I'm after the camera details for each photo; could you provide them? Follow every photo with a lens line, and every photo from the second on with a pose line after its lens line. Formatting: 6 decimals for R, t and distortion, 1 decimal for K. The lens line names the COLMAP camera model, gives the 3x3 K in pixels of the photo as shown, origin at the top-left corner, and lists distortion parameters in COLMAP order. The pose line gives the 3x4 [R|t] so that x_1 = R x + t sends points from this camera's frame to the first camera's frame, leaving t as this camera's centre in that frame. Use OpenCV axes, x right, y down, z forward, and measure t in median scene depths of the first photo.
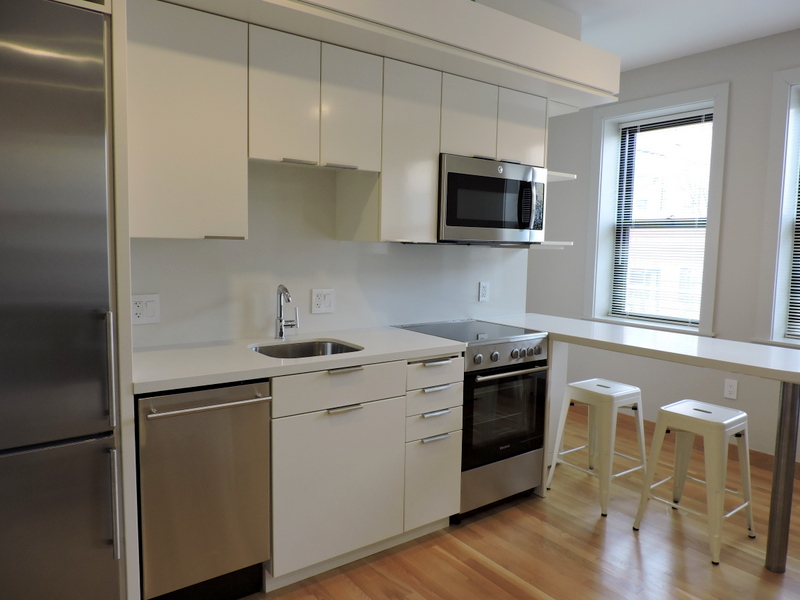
lens RADIAL K [[577.2, 0, 410.6], [0, 577.2, 300.0], [0, 0, 1]] dist [-0.012847, -0.007014]
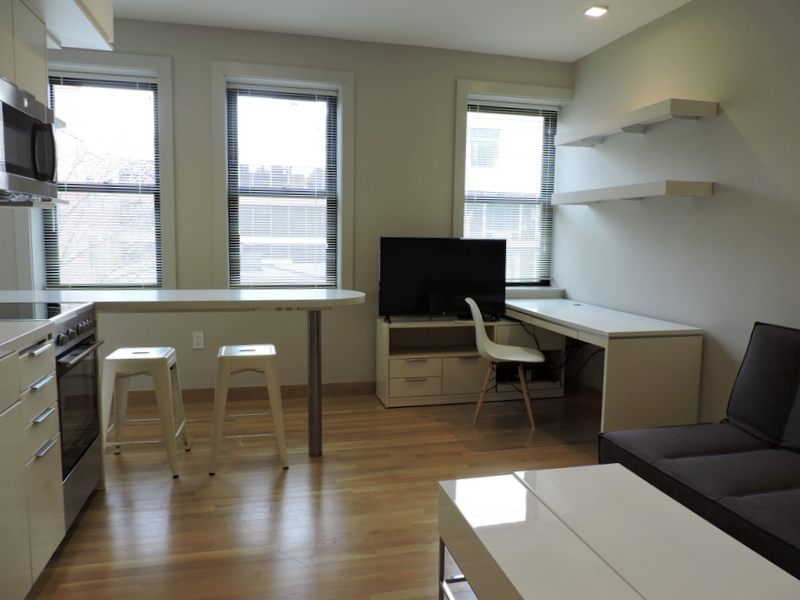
lens RADIAL K [[577.2, 0, 410.6], [0, 577.2, 300.0], [0, 0, 1]] dist [-0.012847, -0.007014]
pose [[0.384542, -0.106616, 0.916930, -0.308336], [0.077672, 0.993522, 0.082947, 0.016569], [-0.919834, 0.039323, 0.390332, 0.183814]]
